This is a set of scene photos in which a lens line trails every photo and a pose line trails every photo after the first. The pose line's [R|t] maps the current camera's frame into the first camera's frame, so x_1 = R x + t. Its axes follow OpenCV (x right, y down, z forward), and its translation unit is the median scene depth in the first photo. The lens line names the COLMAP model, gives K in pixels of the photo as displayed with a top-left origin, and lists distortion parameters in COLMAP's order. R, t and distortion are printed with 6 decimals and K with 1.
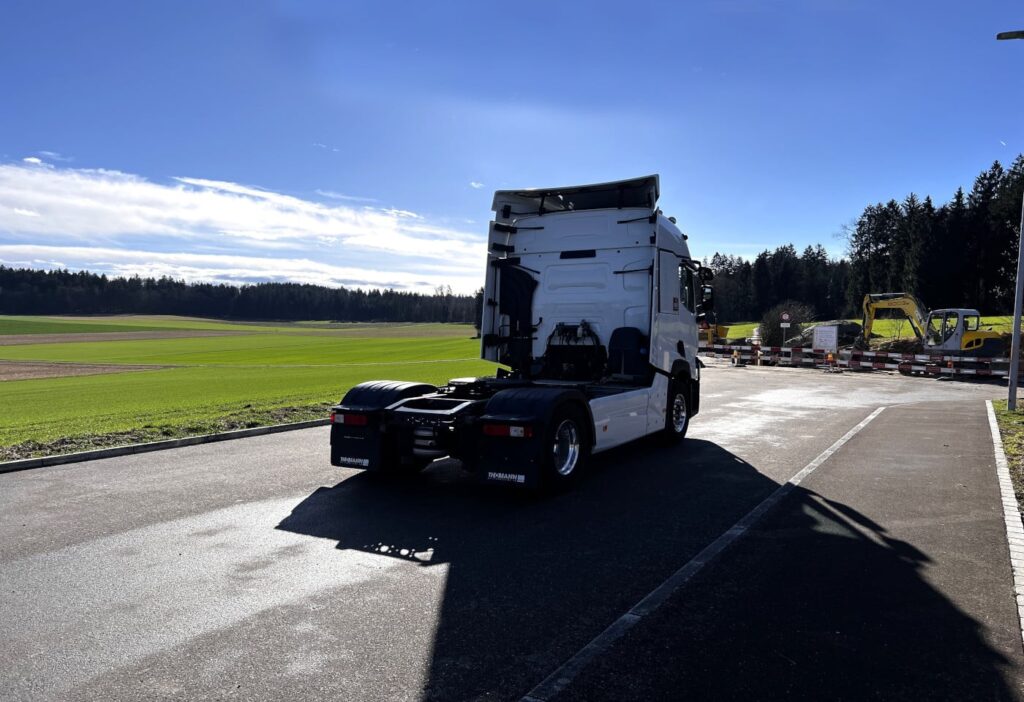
lens RADIAL K [[774.9, 0, 511.4], [0, 774.9, 355.4], [0, 0, 1]] dist [0.029515, -0.003251]
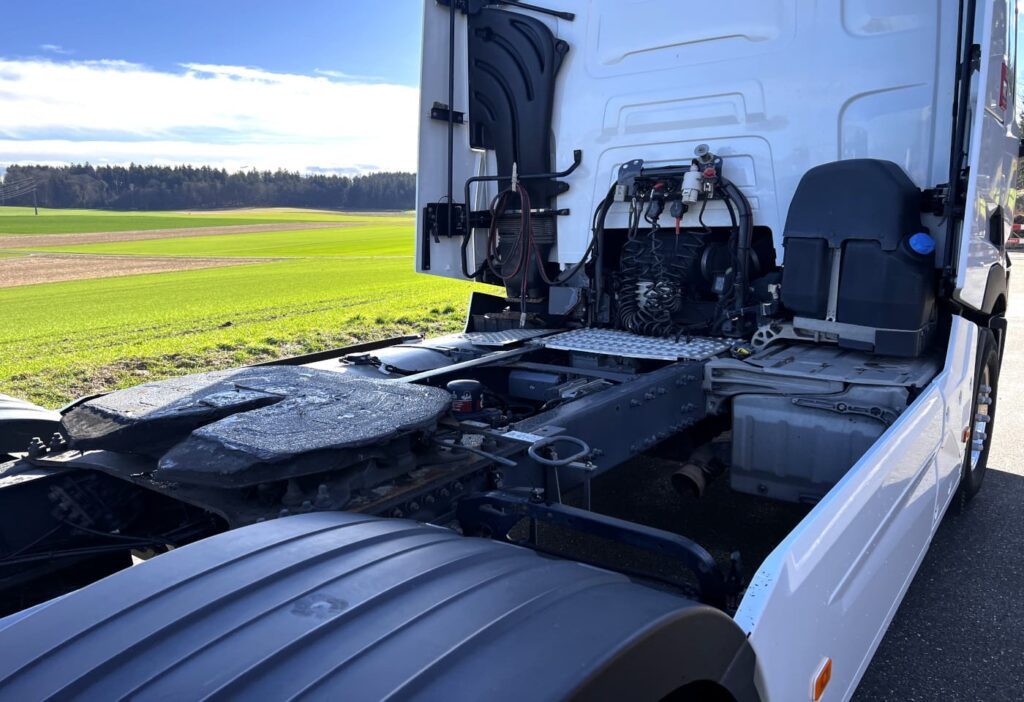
lens RADIAL K [[764.6, 0, 513.3], [0, 764.6, 356.2], [0, 0, 1]] dist [0.036698, -0.038637]
pose [[0.989378, 0.001753, -0.145357, 0.056861], [0.019738, 0.989046, 0.146281, -0.007497], [0.144021, -0.147596, 0.978506, 0.610801]]
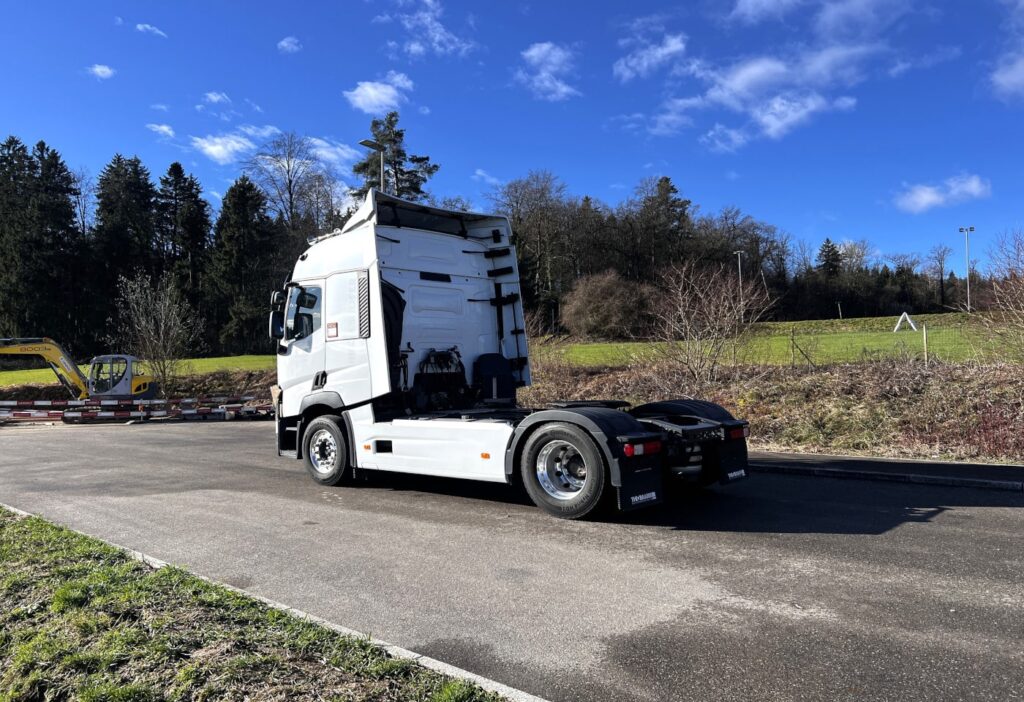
lens RADIAL K [[764.6, 0, 508.0], [0, 764.6, 348.8], [0, 0, 1]] dist [0.036698, -0.038637]
pose [[0.239870, 0.023843, 0.970512, -0.747203], [0.054483, 0.997792, -0.037979, -0.002301], [-0.969275, 0.061986, 0.238041, 0.651542]]
